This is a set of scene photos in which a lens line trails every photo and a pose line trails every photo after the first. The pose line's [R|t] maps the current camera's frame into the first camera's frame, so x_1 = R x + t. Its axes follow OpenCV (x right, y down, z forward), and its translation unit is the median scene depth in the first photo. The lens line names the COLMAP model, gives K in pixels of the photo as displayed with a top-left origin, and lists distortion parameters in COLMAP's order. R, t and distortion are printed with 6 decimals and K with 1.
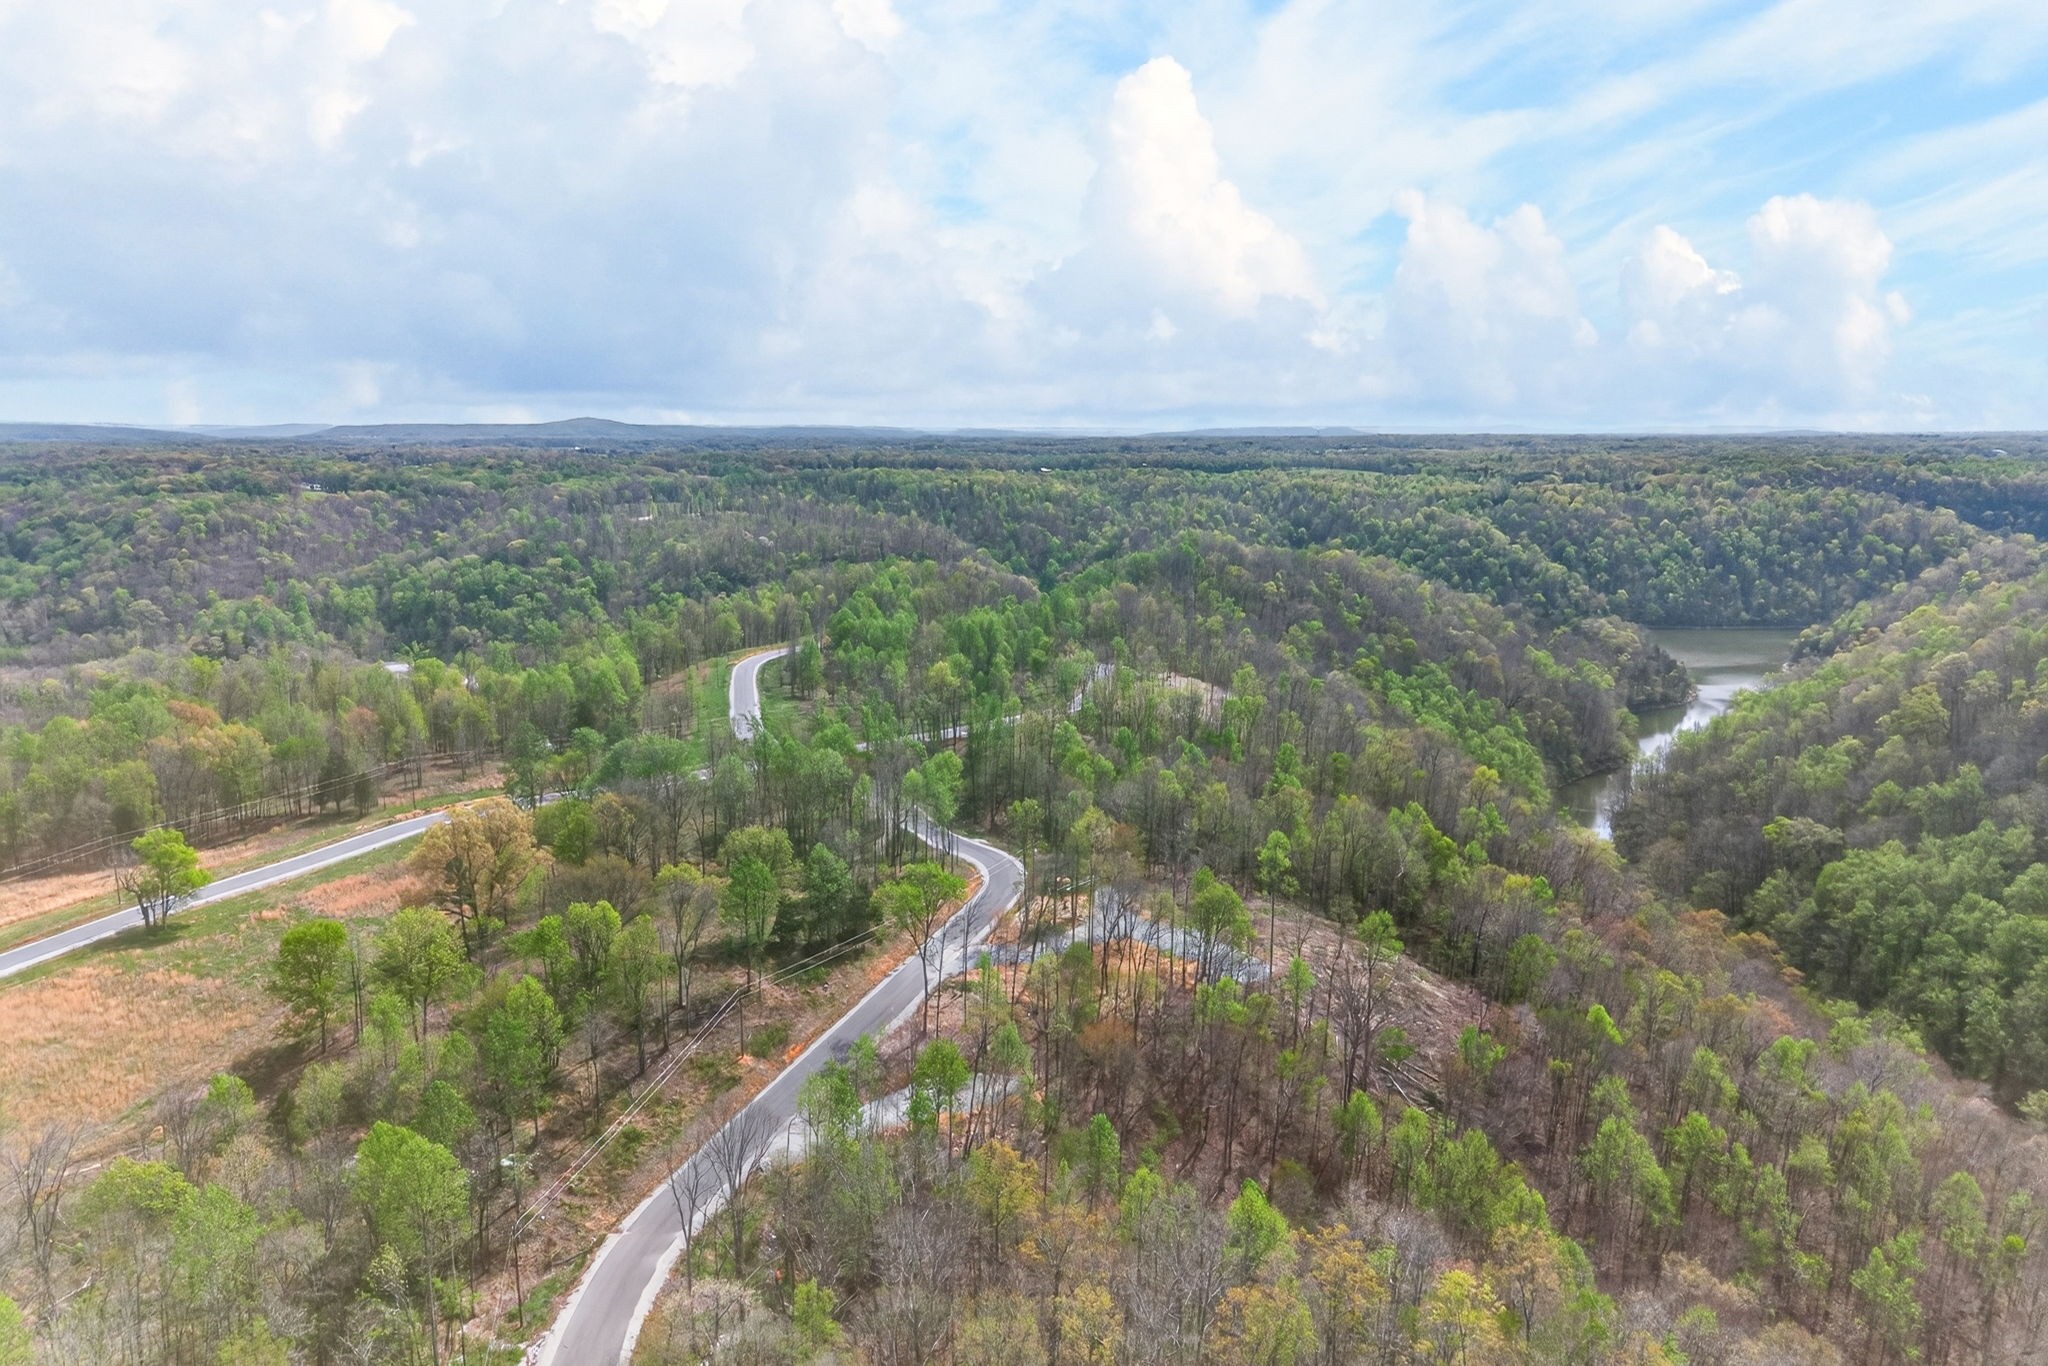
lens RADIAL K [[1312.5, 0, 987.2], [0, 1312.5, 722.0], [0, 0, 1]] dist [-0.000719, -0.003890]
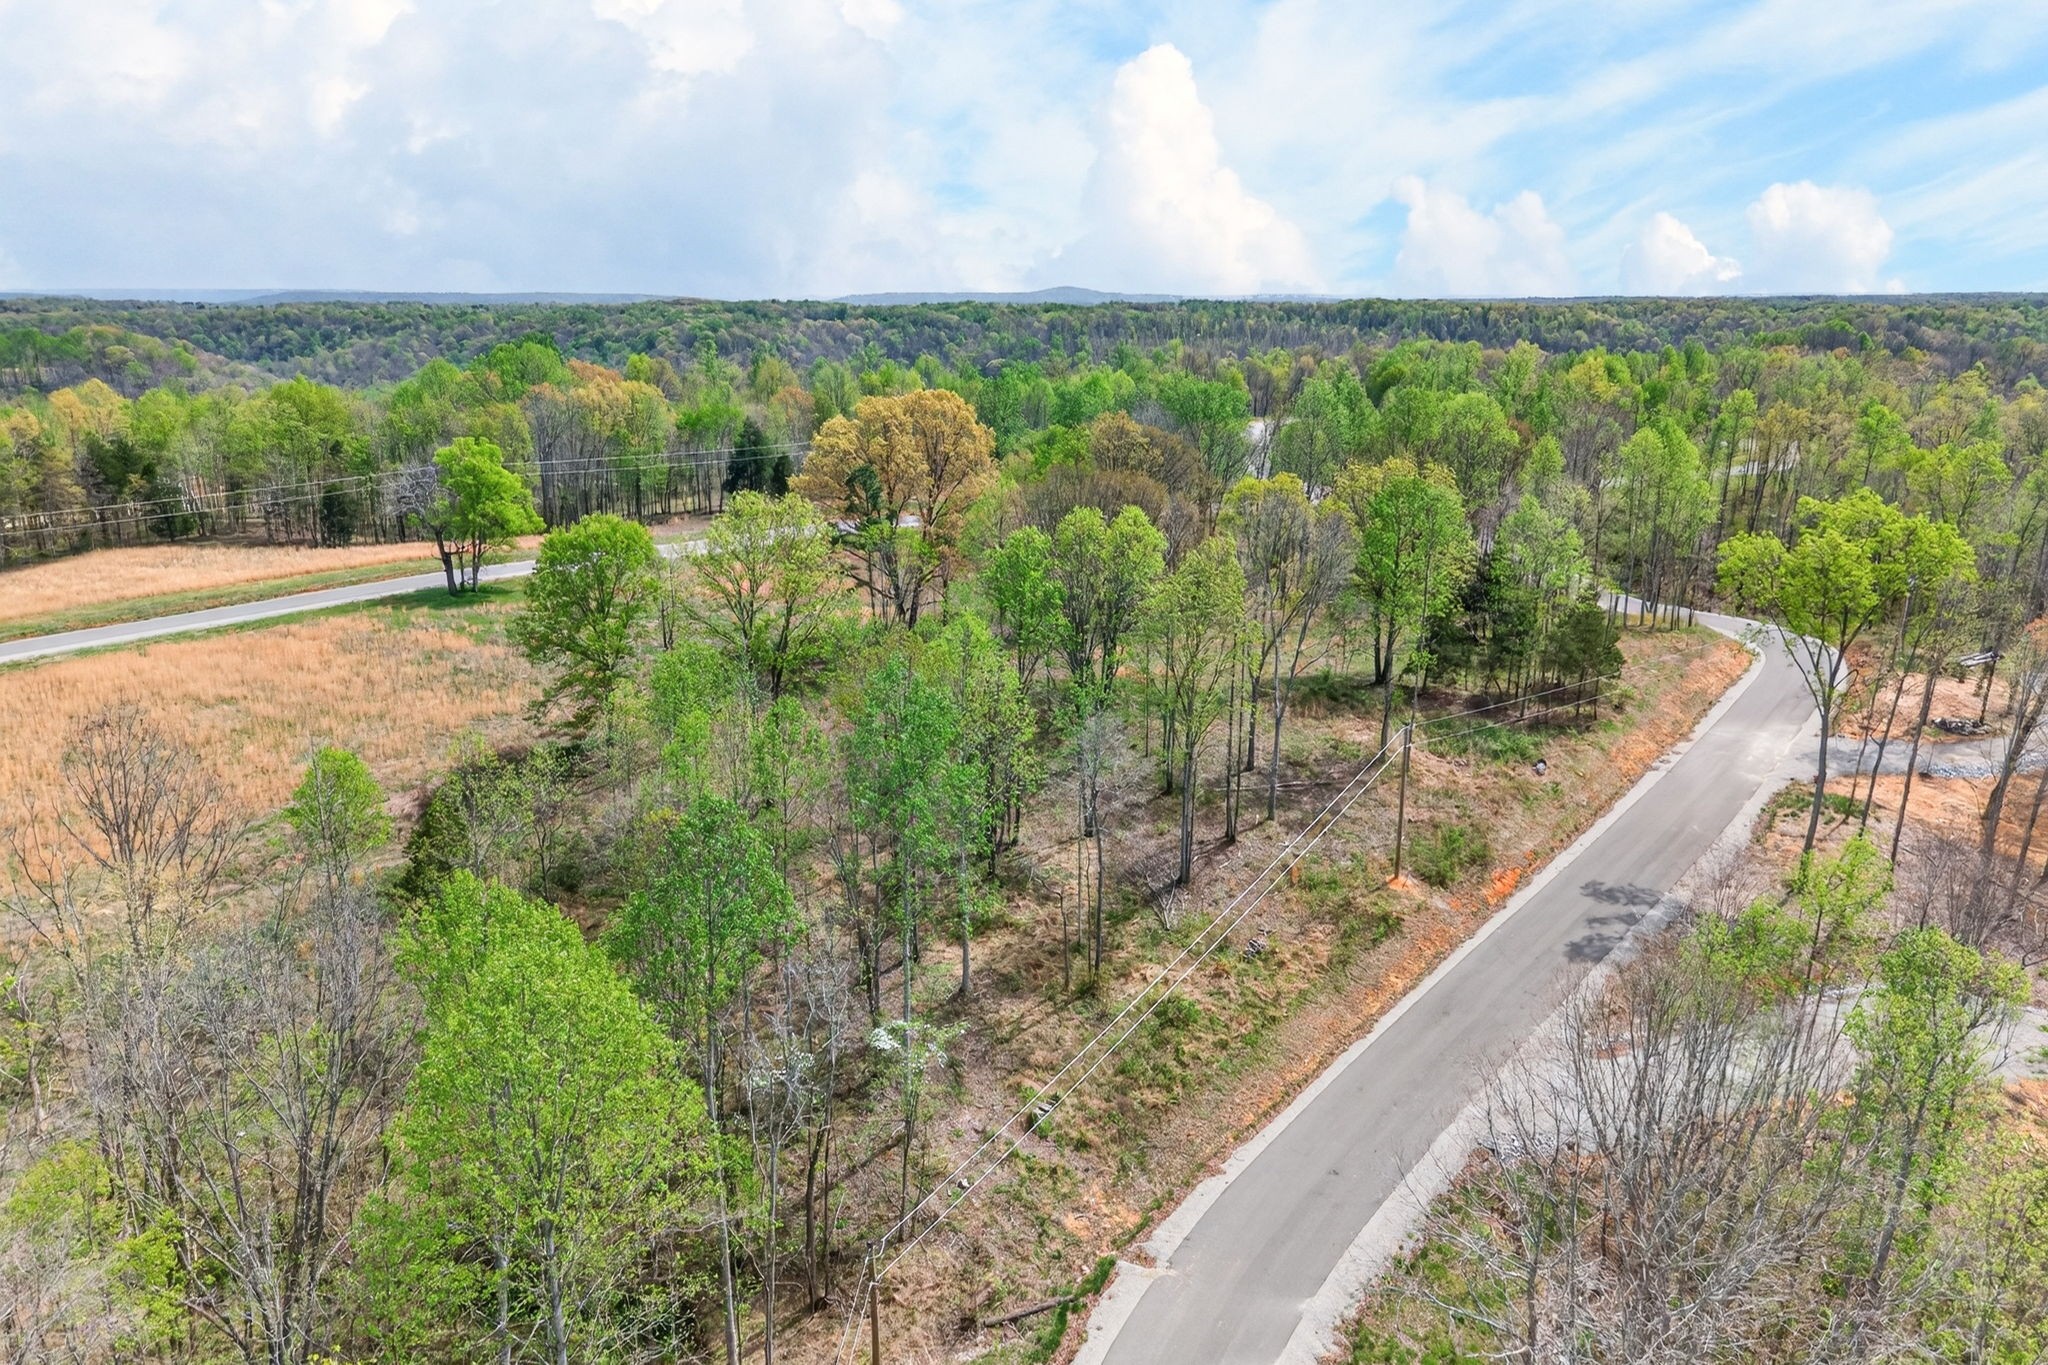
lens RADIAL K [[1312.5, 0, 987.2], [0, 1312.5, 721.5], [0, 0, 1]] dist [-0.000719, -0.003890]
pose [[0.940046, 0.092131, -0.328367, -0.174294], [-0.058762, 0.992176, 0.110153, 0.157192], [0.335946, -0.084253, 0.938105, 0.520819]]
